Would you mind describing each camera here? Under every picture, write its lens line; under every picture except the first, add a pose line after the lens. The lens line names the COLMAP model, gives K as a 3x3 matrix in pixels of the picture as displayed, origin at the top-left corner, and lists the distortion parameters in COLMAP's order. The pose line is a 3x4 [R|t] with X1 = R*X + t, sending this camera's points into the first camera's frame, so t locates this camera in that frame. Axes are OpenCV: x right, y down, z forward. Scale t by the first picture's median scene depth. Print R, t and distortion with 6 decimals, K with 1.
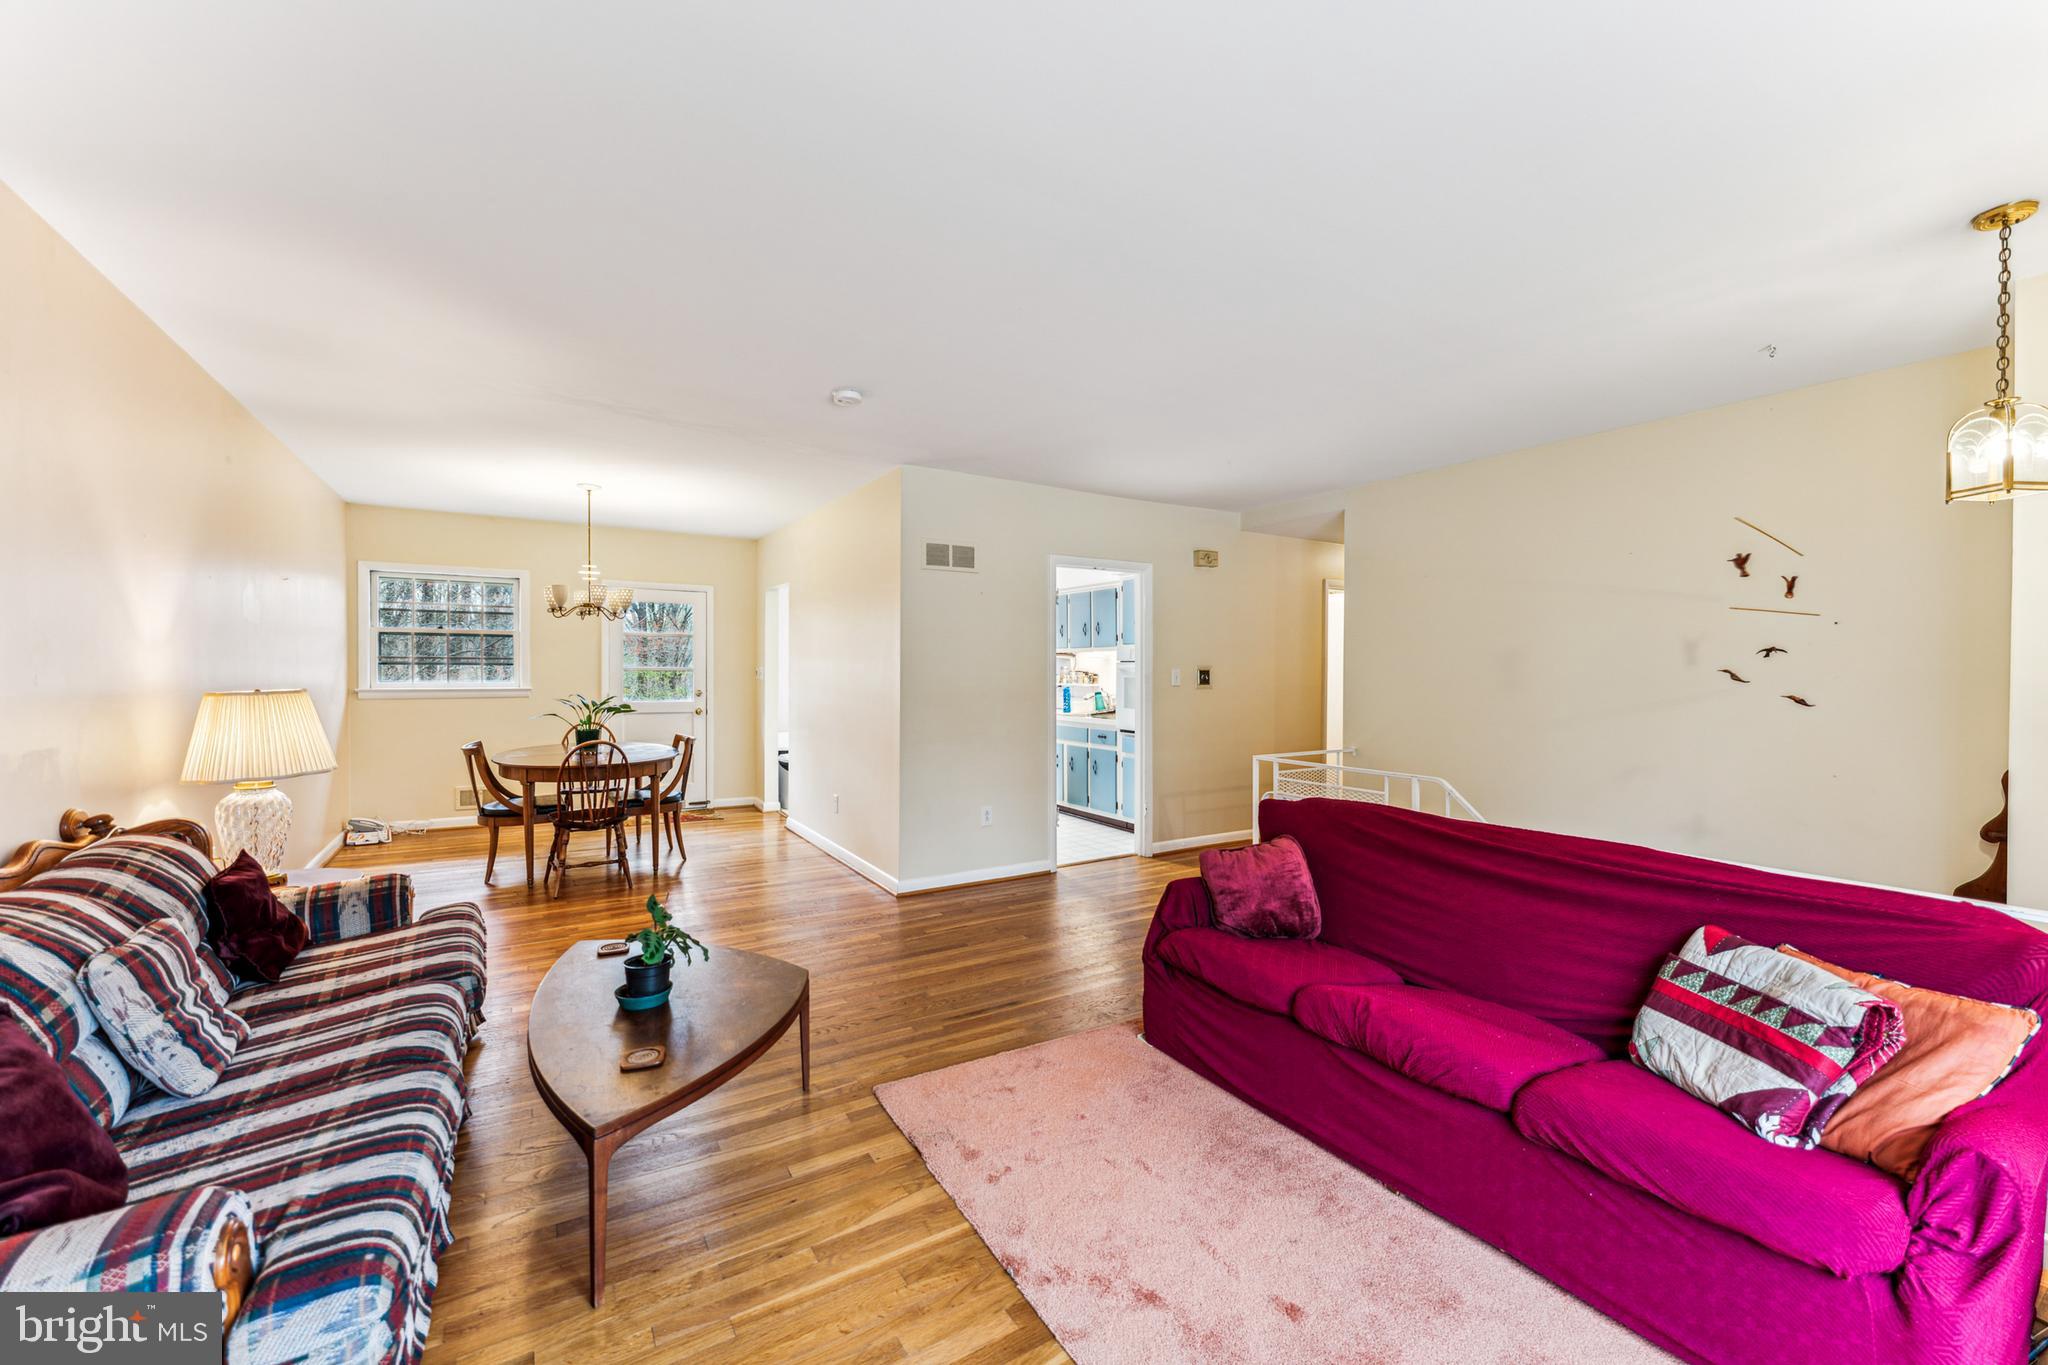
lens RADIAL K [[826.8, 0, 1029.9], [0, 826.8, 679.4], [0, 0, 1]] dist [-0.000145, -0.000129]
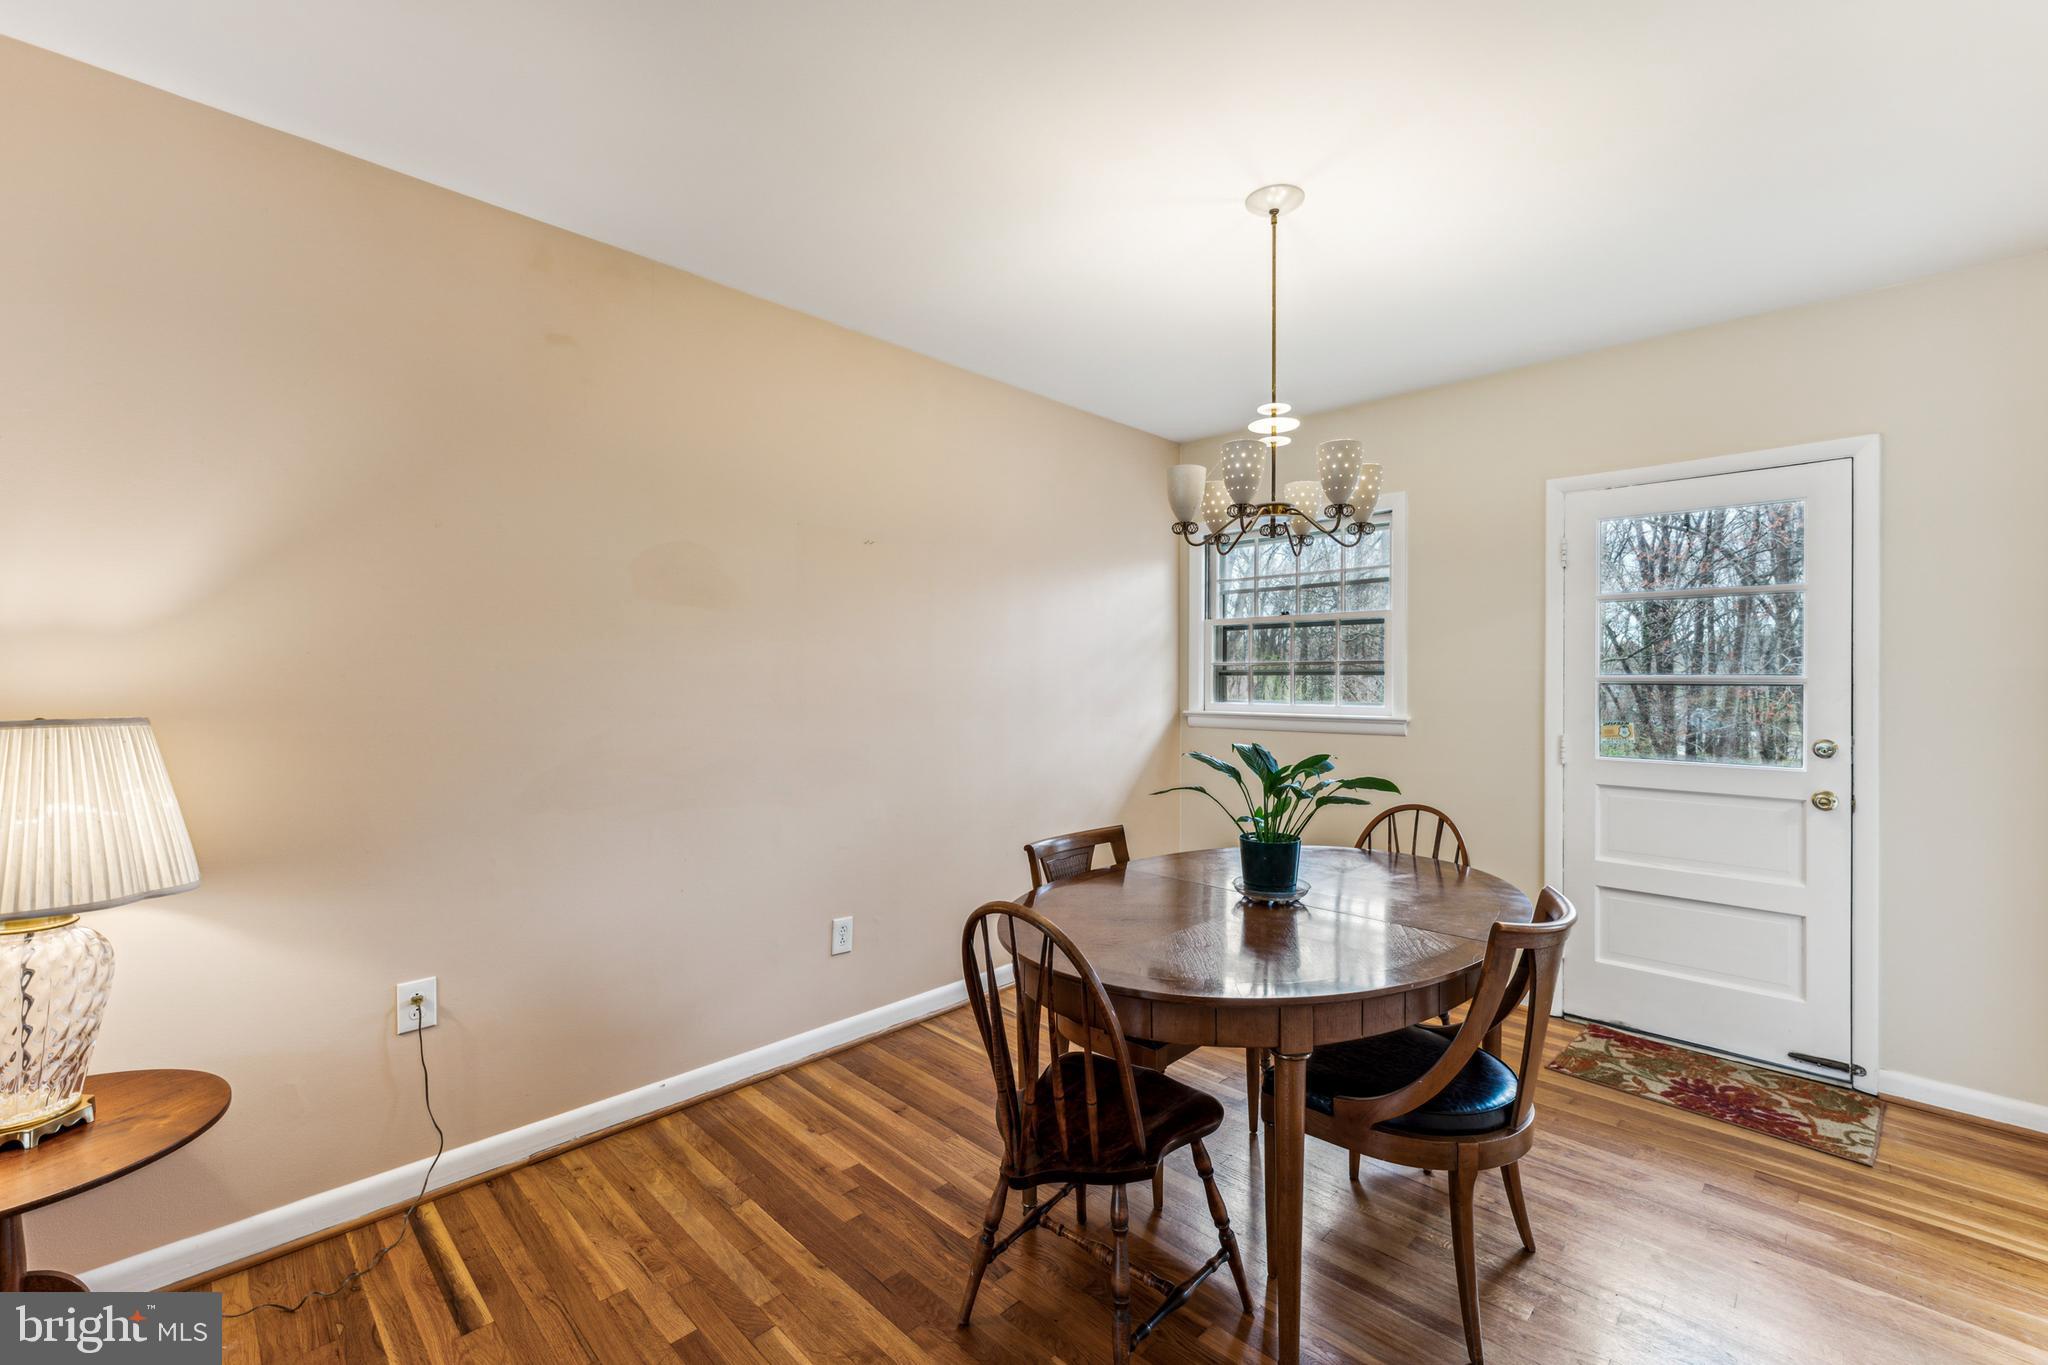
lens RADIAL K [[826.8, 0, 1029.9], [0, 826.8, 679.4], [0, 0, 1]] dist [-0.000145, -0.000129]
pose [[0.252242, -0.000741, -0.967664, -0.160983], [-0.008592, 0.999959, -0.003006, -0.010367], [0.967626, 0.009072, 0.252226, 0.644028]]
